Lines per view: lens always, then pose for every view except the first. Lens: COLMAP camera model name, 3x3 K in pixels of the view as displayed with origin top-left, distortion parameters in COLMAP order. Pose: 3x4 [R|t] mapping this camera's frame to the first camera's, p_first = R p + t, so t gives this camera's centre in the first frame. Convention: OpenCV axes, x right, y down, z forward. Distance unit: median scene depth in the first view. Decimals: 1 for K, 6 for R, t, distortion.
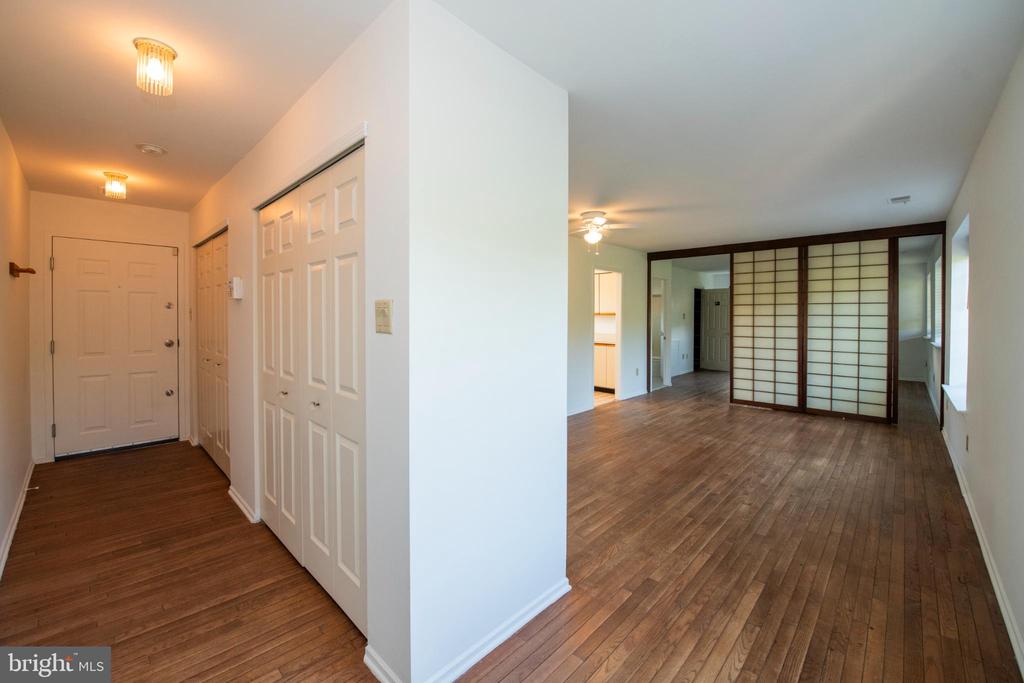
lens RADIAL K [[403.1, 0, 509.4], [0, 403.1, 318.6], [0, 0, 1]] dist [-0.015693, -0.000137]
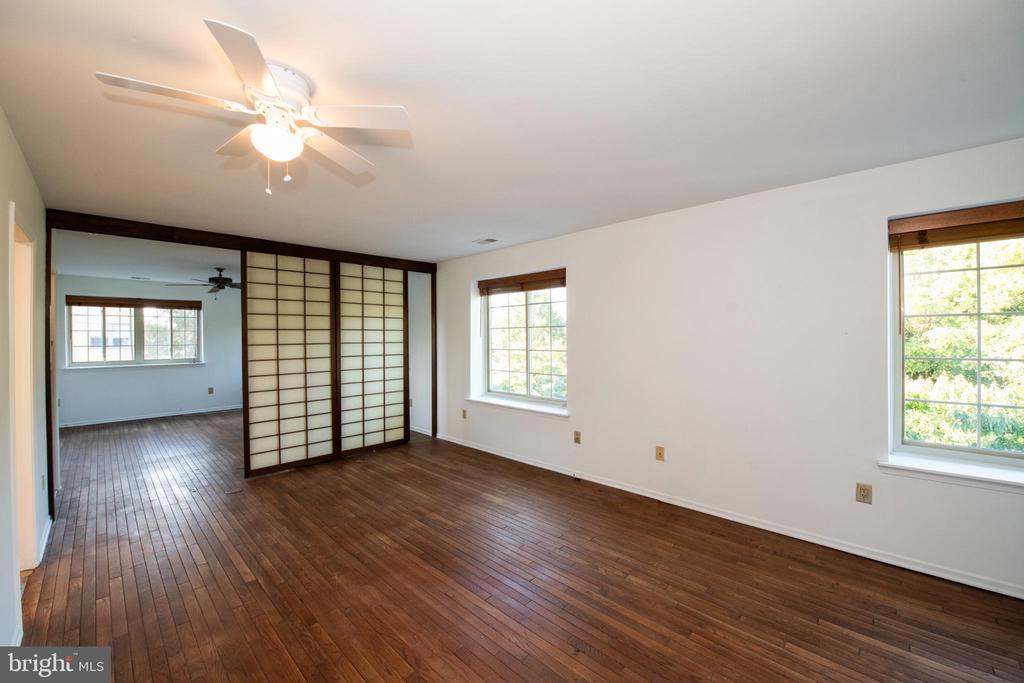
lens RADIAL K [[409.3, 0, 511.2], [0, 409.3, 336.4], [0, 0, 1]] dist [-0.019586, -0.001138]
pose [[-0.004235, -0.002050, 0.999989, -0.128035], [0.013547, 0.999906, 0.002107, -0.019709], [-0.999899, 0.013556, -0.004207, 0.637426]]
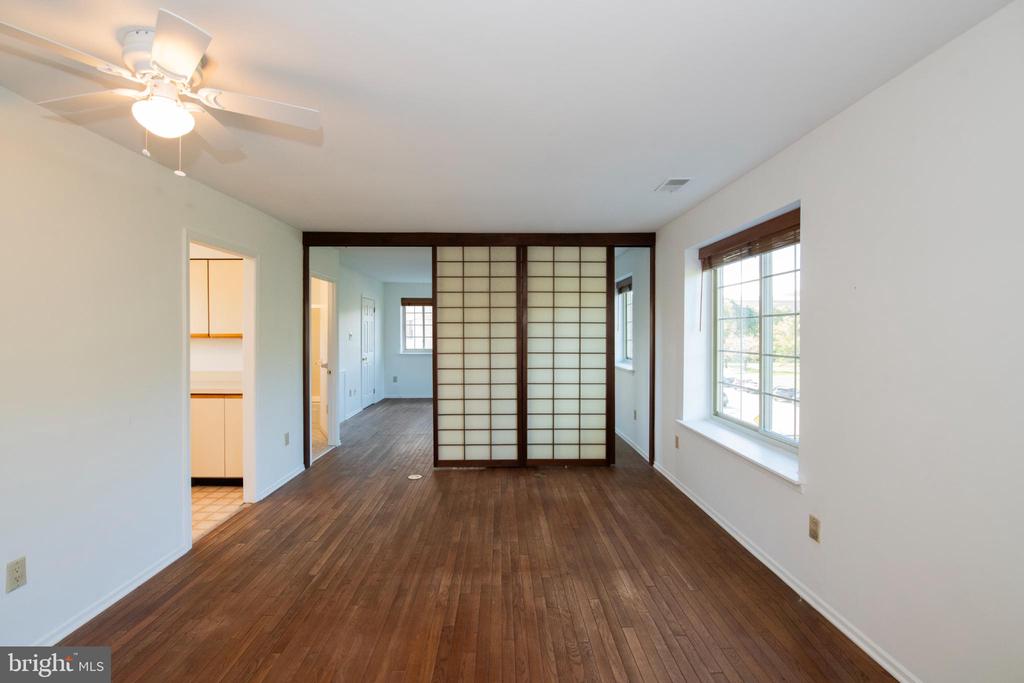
lens RADIAL K [[444.2, 0, 506.9], [0, 444.2, 333.4], [0, 0, 1]] dist [-0.012350, -0.000199]
pose [[0.702483, -0.006168, 0.711674, 0.118499], [0.007480, 0.999971, 0.001282, -0.017573], [-0.711661, 0.004423, 0.702509, 0.434228]]
